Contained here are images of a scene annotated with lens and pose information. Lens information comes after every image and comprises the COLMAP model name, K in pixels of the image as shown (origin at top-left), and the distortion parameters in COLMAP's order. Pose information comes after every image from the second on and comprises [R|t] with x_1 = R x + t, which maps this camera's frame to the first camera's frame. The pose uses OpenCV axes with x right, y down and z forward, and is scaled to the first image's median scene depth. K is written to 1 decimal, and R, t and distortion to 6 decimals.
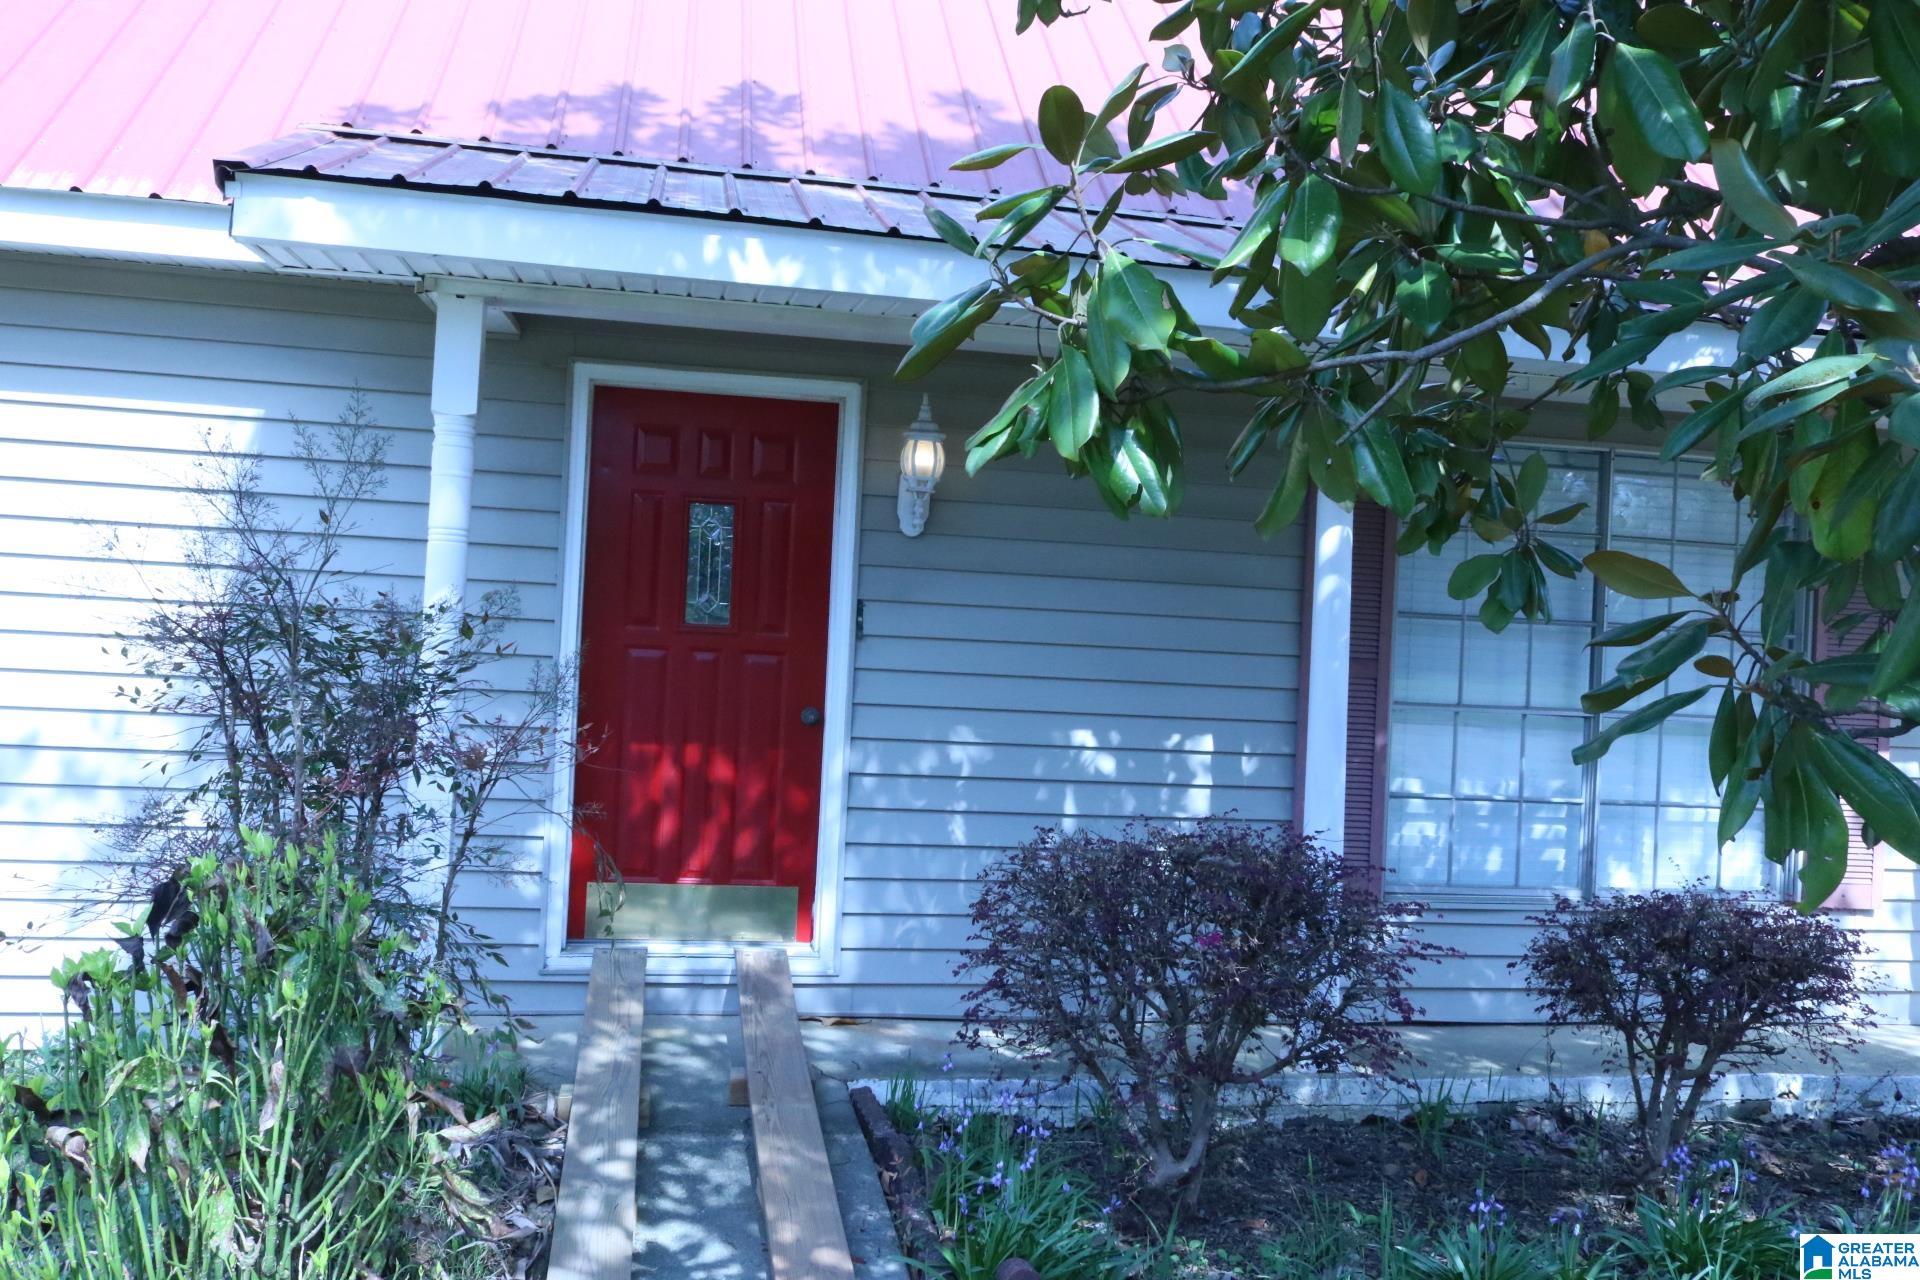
lens RADIAL K [[1669.3, 0, 959.4], [0, 1669.3, 641.5], [0, 0, 1]] dist [0.003855, 0.023893]
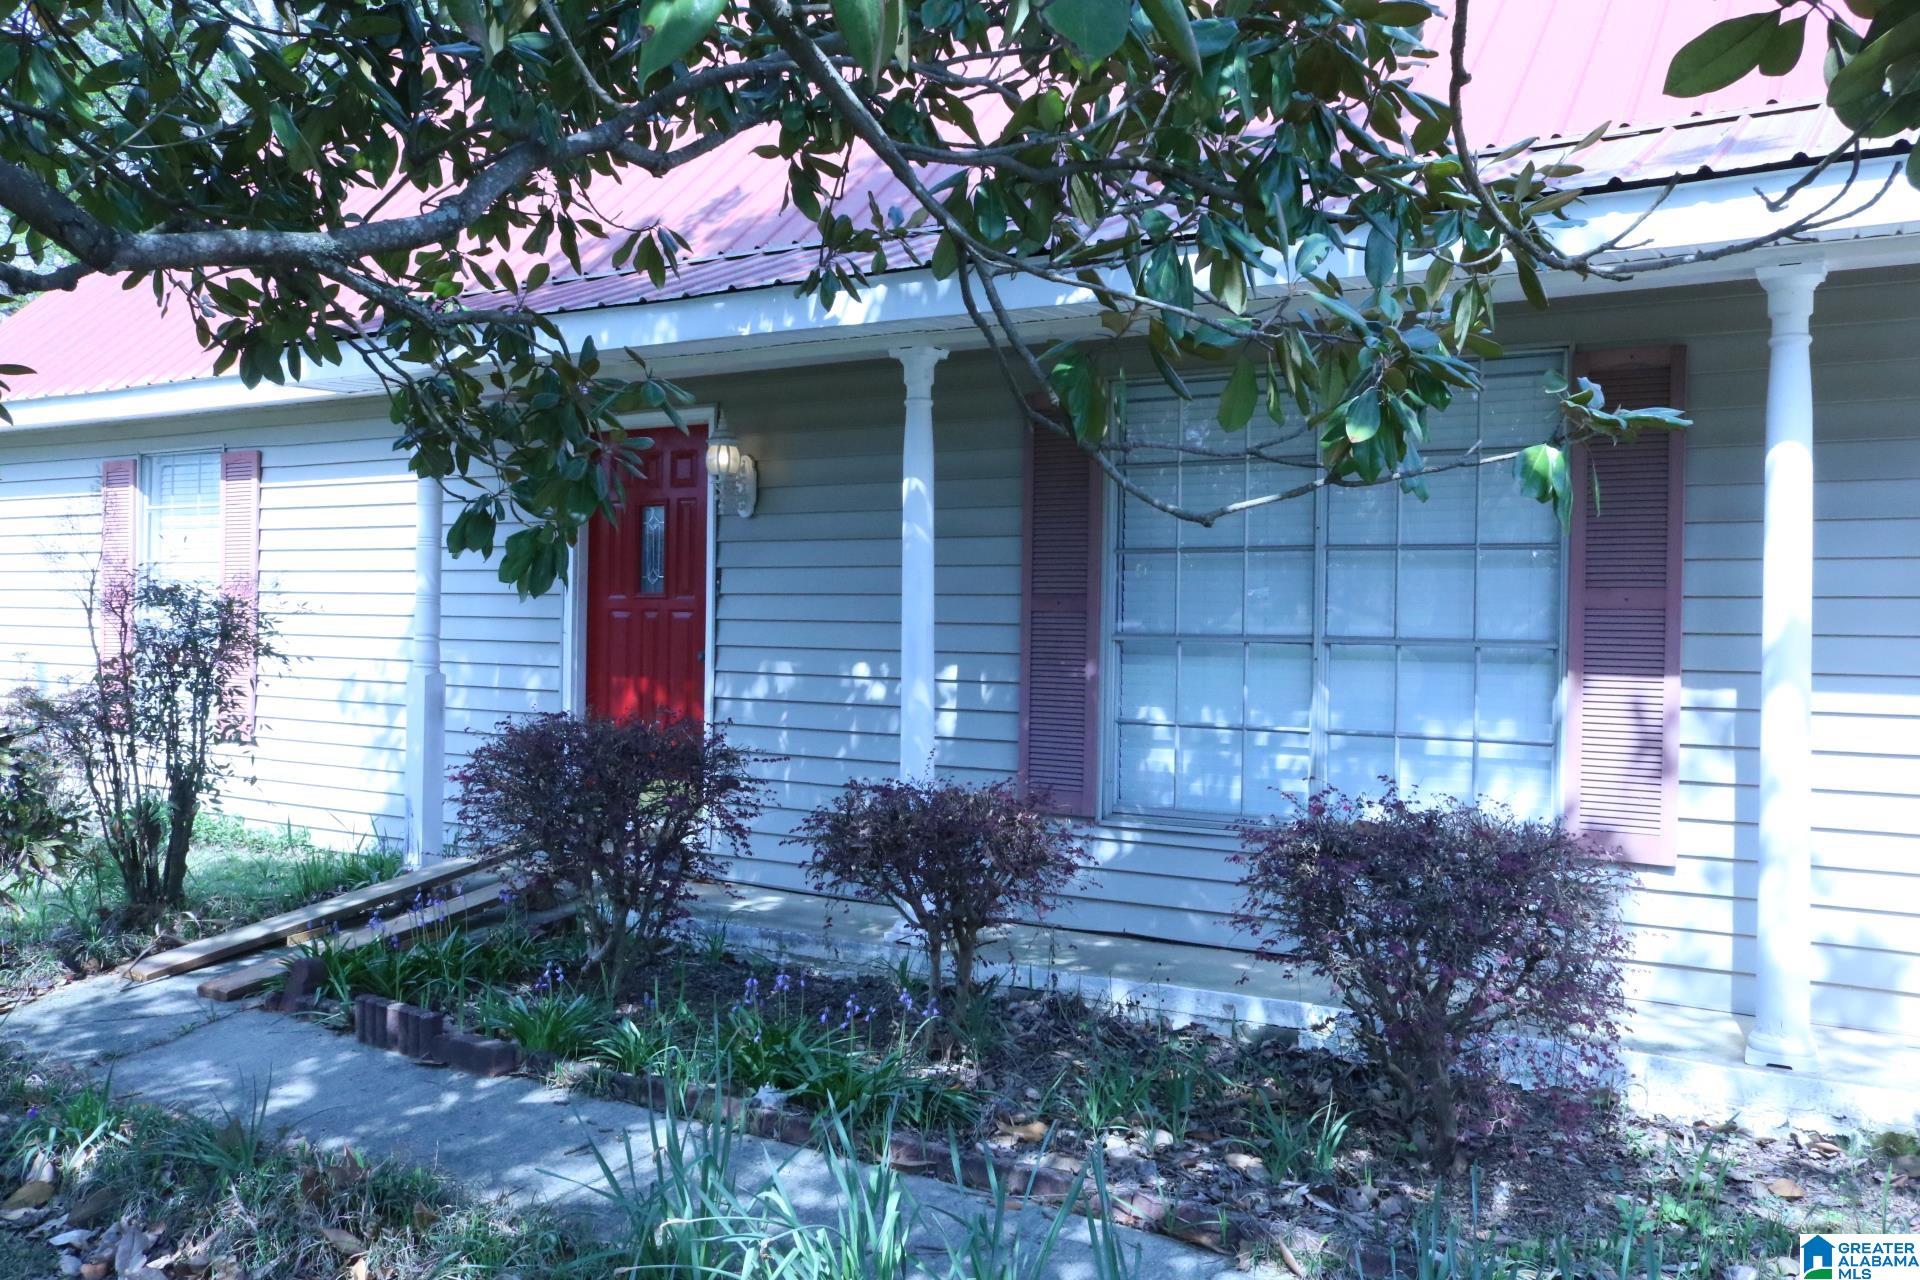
lens RADIAL K [[1669.3, 0, 963.0], [0, 1669.3, 638.0], [0, 0, 1]] dist [0.003855, 0.023893]
pose [[0.720935, -0.029788, -0.692363, 0.977962], [0.022856, 0.999554, -0.019206, 0.059681], [0.692626, -0.001978, 0.721294, 0.165760]]
